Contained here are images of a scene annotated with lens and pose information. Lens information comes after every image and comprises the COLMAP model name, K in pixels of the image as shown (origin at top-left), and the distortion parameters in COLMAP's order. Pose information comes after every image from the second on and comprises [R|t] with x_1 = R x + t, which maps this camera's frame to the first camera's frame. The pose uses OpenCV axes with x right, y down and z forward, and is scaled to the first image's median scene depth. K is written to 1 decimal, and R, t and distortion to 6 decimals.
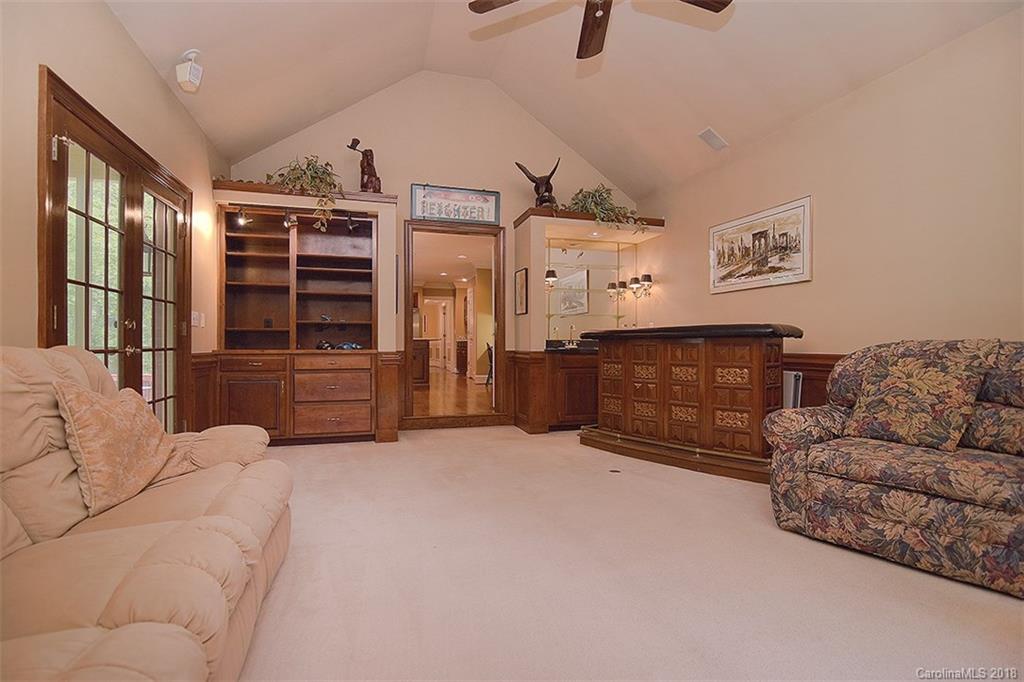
lens RADIAL K [[499.9, 0, 512.9], [0, 499.9, 342.9], [0, 0, 1]] dist [-0.021928, -0.002171]
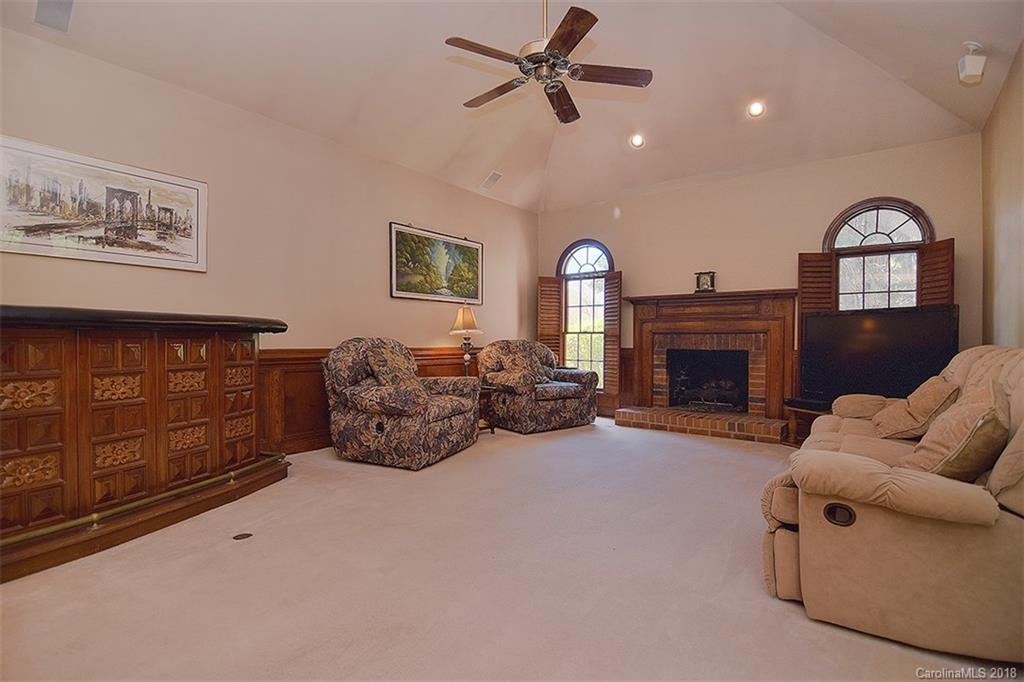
lens RADIAL K [[499.9, 0, 509.9], [0, 499.9, 343.6], [0, 0, 1]] dist [-0.021928, -0.002171]
pose [[-0.591408, -0.008098, 0.806332, -0.471192], [-0.006758, 0.999964, 0.005086, 0.001421], [-0.806344, -0.002441, -0.591442, 1.005559]]
